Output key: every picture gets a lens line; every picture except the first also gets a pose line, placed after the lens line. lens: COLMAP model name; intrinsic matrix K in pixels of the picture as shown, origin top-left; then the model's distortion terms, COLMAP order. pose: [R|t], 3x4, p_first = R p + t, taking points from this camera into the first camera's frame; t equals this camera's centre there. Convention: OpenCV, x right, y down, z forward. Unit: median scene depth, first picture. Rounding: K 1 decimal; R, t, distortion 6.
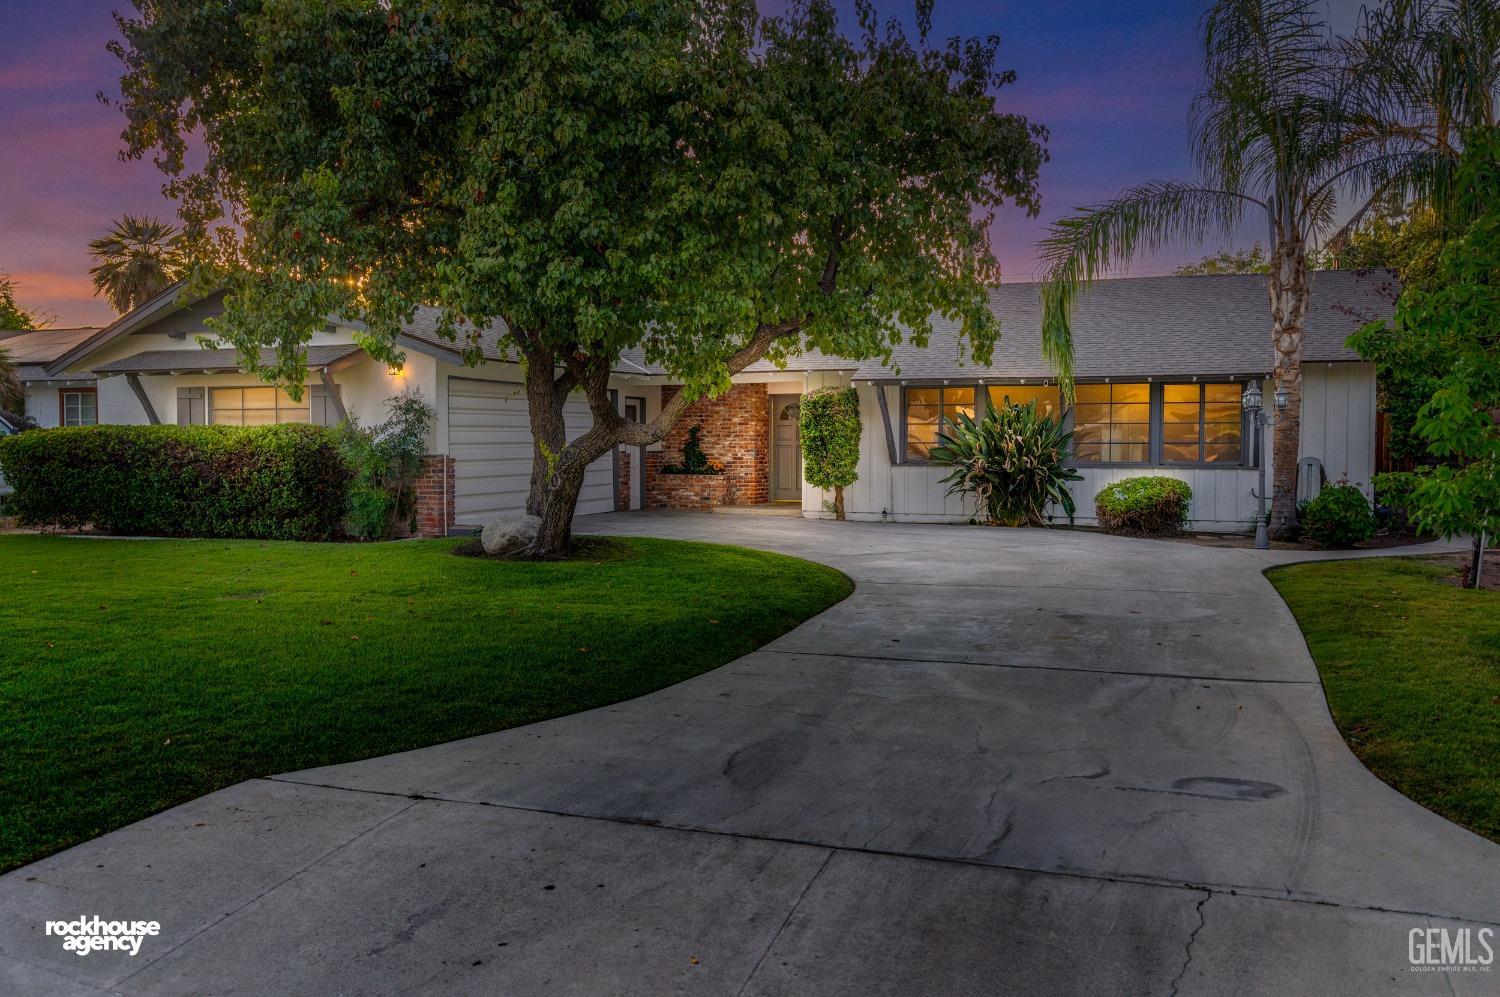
lens RADIAL K [[1081.4, 0, 750.0], [0, 1081.4, 498.5], [0, 0, 1]] dist [-0.002212, -0.000367]
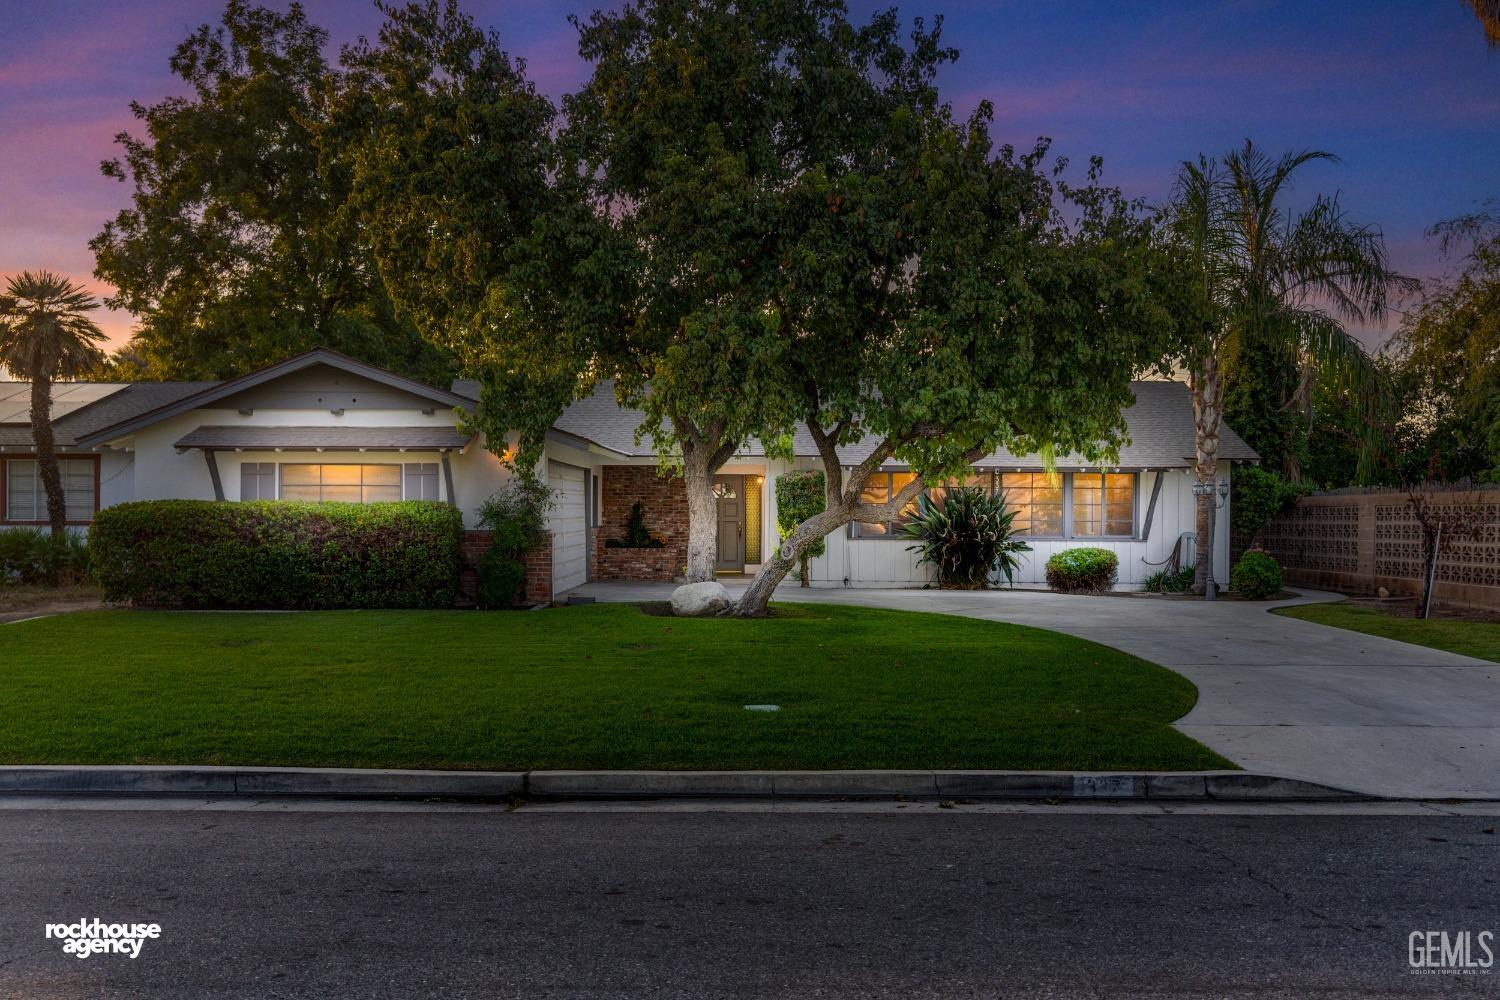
lens RADIAL K [[1081.4, 0, 750.0], [0, 1081.4, 500.0], [0, 0, 1]] dist [-0.002212, -0.000367]
pose [[0.963784, 0.007492, 0.266580, -0.342584], [0.010427, 0.997782, -0.065742, 0.003194], [-0.266482, 0.066141, 0.961568, -0.104247]]
